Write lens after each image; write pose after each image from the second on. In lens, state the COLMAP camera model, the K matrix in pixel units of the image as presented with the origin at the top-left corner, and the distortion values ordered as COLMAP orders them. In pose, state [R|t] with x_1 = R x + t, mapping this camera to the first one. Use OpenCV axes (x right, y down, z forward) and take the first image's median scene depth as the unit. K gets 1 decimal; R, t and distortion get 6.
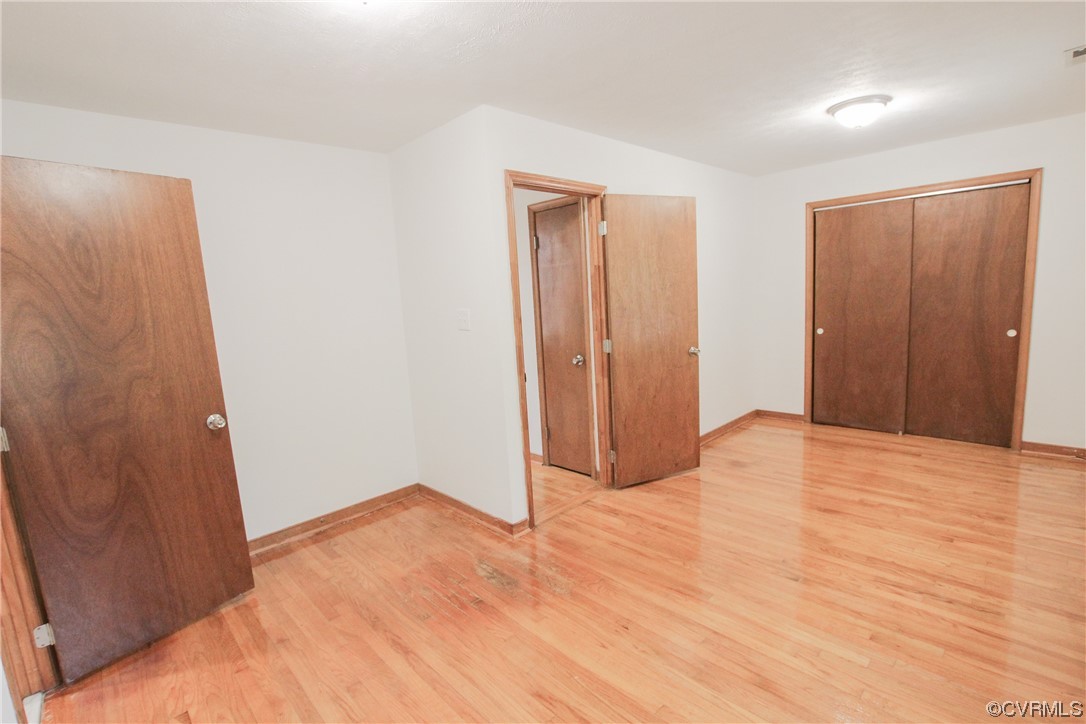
lens RADIAL K [[502.1, 0, 546.3], [0, 502.1, 367.1], [0, 0, 1]] dist [-0.036173, 0.006164]
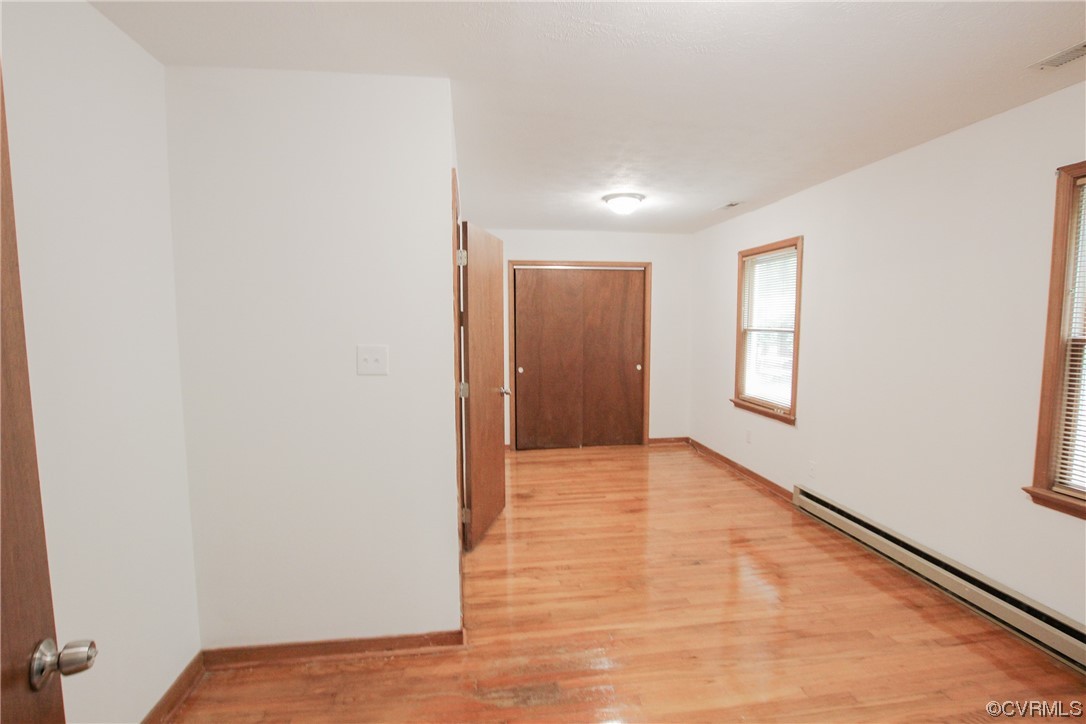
lens RADIAL K [[502.1, 0, 541.4], [0, 502.1, 367.7], [0, 0, 1]] dist [-0.036173, 0.006164]
pose [[0.583752, -0.014913, 0.811795, -0.481895], [0.085712, 0.995376, -0.043349, -0.028316], [-0.807395, 0.094886, 0.582331, 0.348473]]
